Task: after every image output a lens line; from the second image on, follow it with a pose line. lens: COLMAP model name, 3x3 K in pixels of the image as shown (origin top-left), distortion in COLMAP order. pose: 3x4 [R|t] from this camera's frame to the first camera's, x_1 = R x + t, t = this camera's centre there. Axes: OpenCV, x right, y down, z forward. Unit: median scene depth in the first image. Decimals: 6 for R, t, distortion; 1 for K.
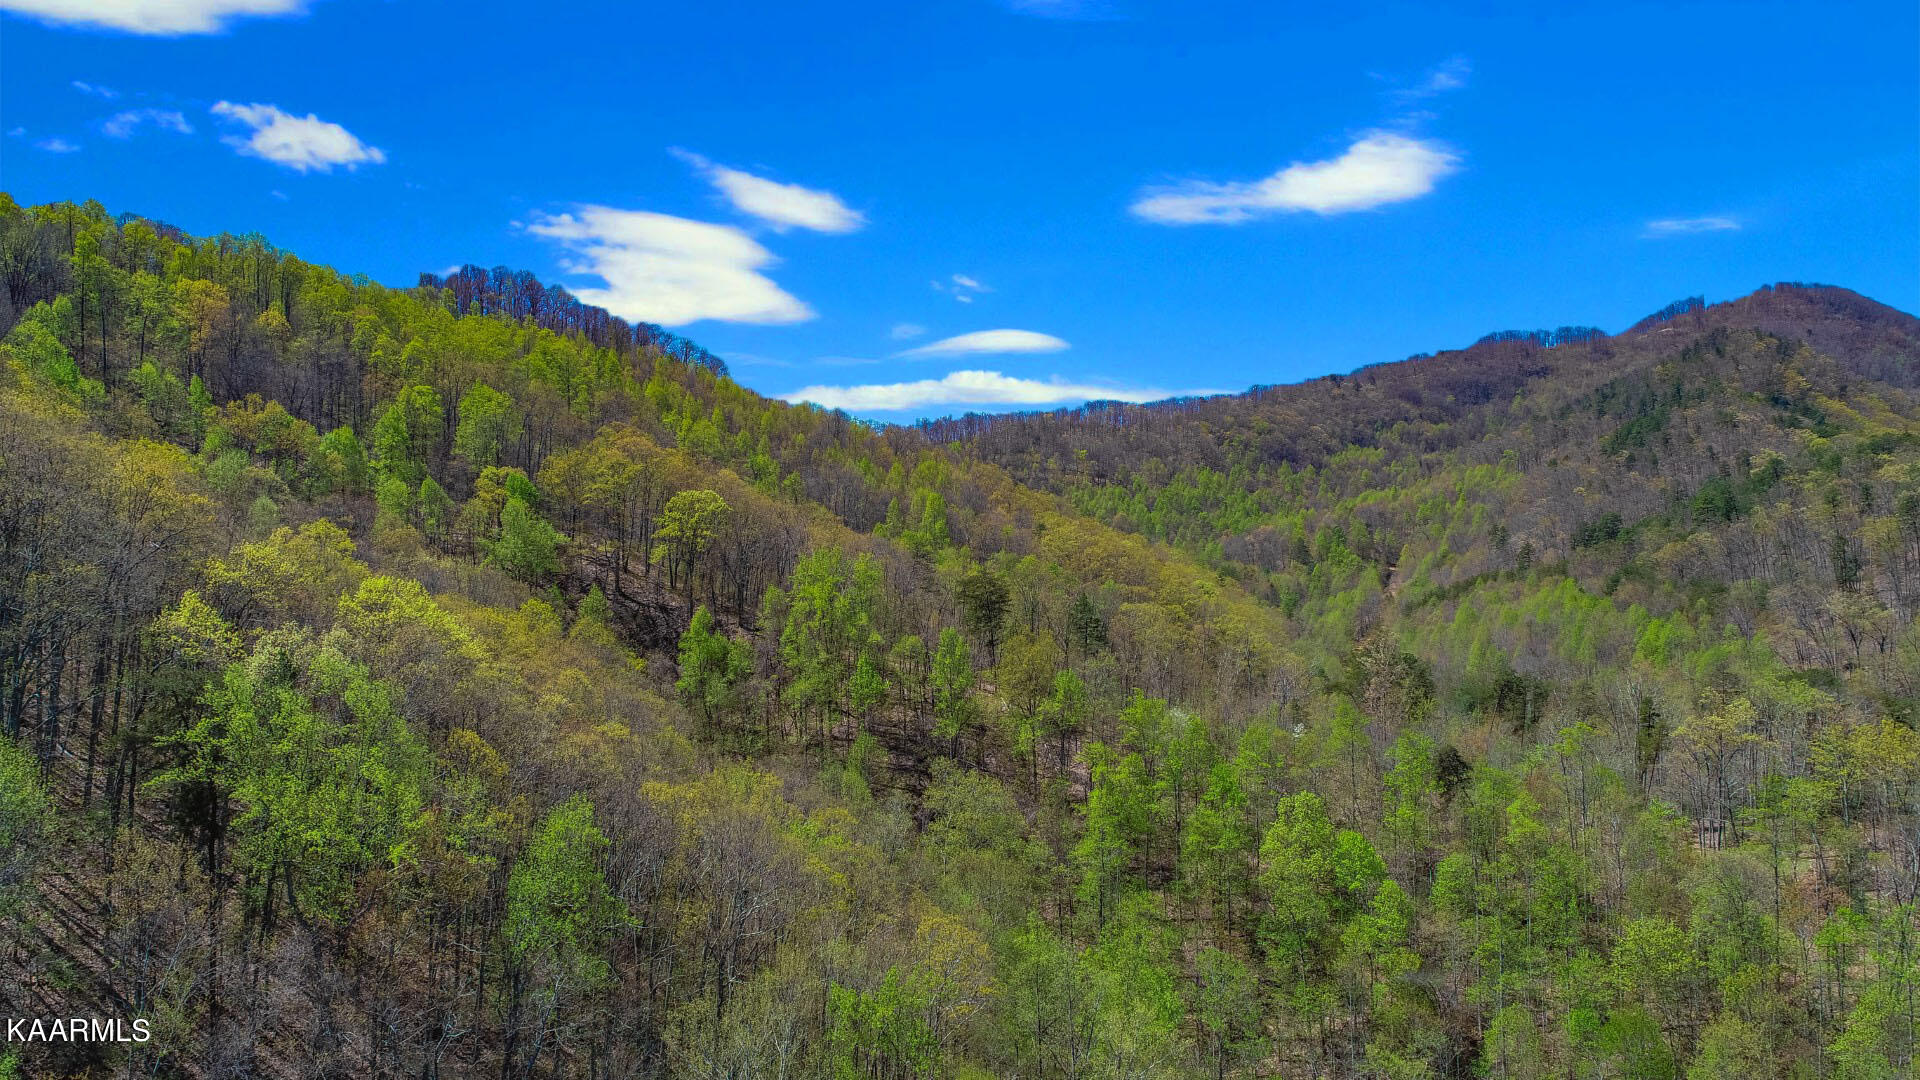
lens RADIAL K [[1367.0, 0, 954.4], [0, 1367.0, 536.2], [0, 0, 1]] dist [-0.000646, 0.001776]
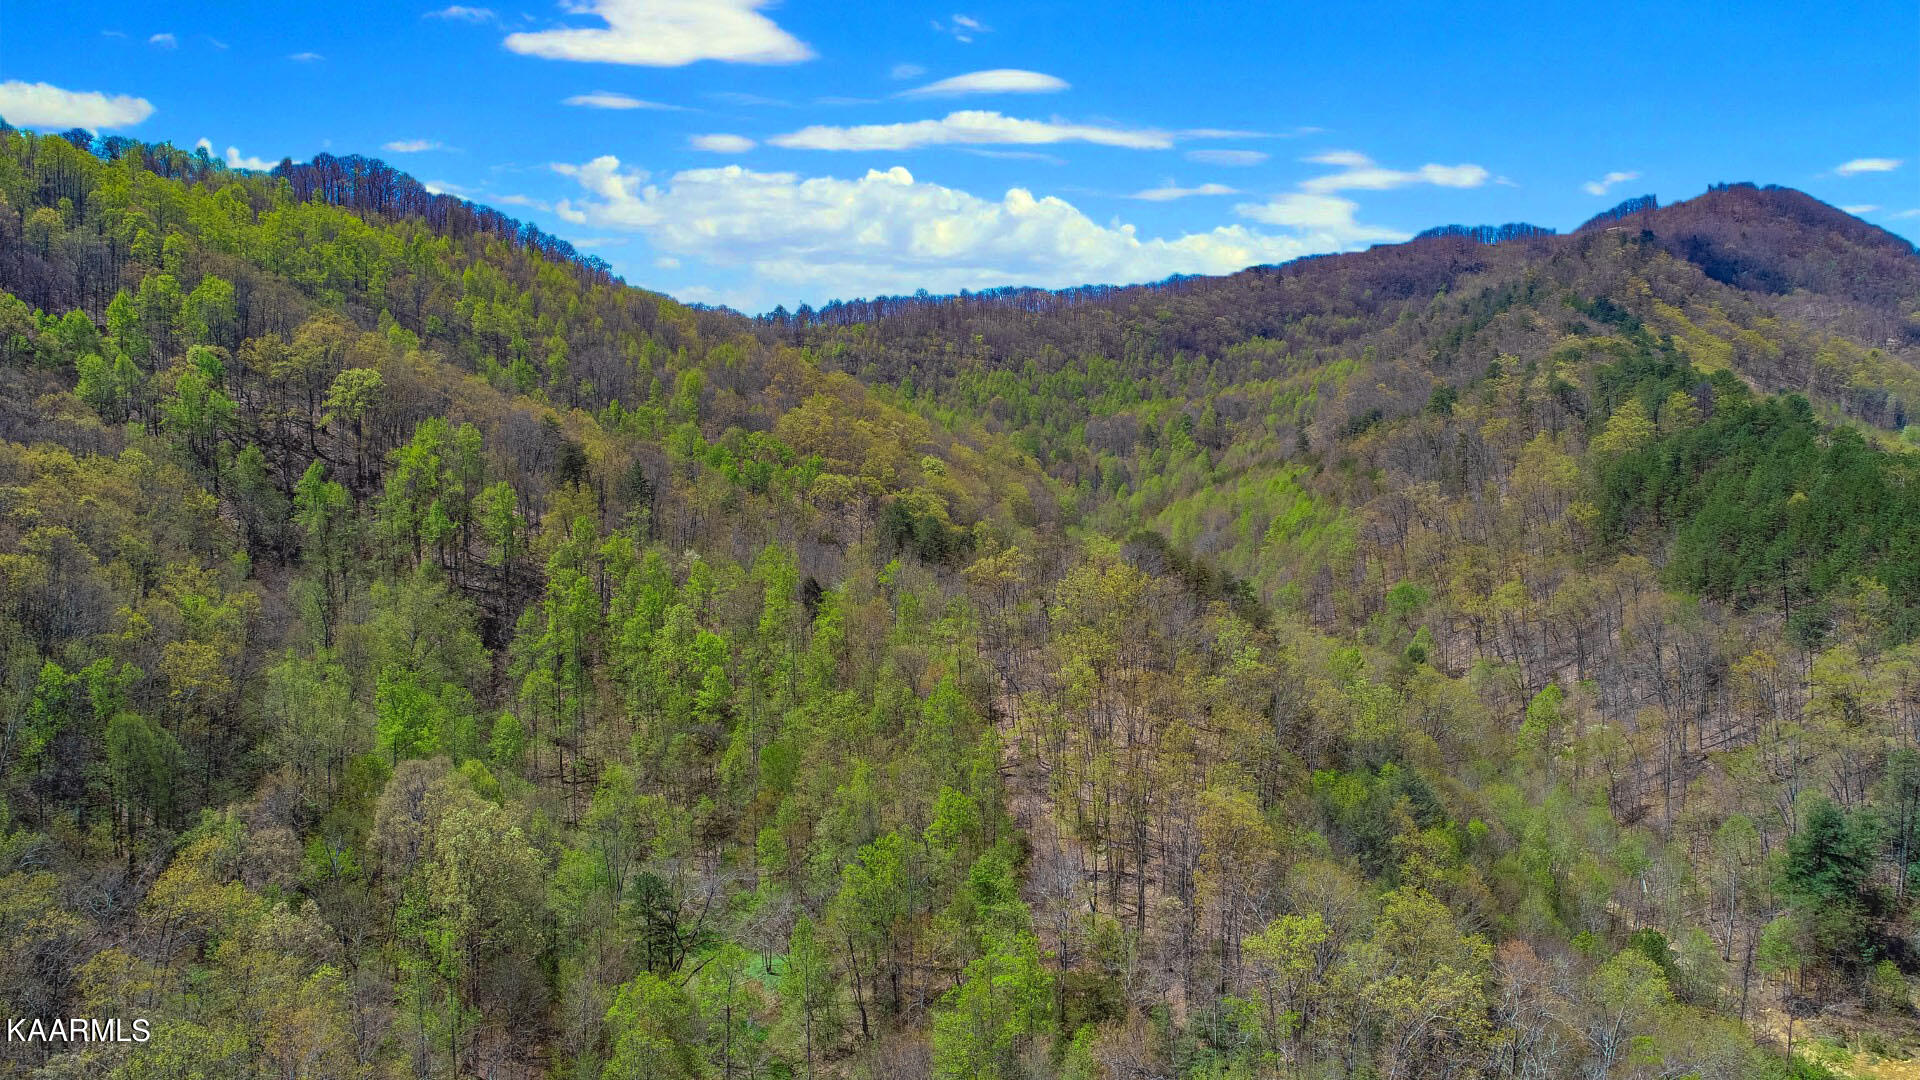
lens RADIAL K [[1367.0, 0, 963.1], [0, 1367.0, 540.1], [0, 0, 1]] dist [-0.000646, 0.001776]
pose [[0.999569, 0.027278, -0.010841, 0.084132], [-0.026177, 0.995484, 0.091253, -0.001360], [0.013281, -0.090929, 0.995769, -0.054111]]
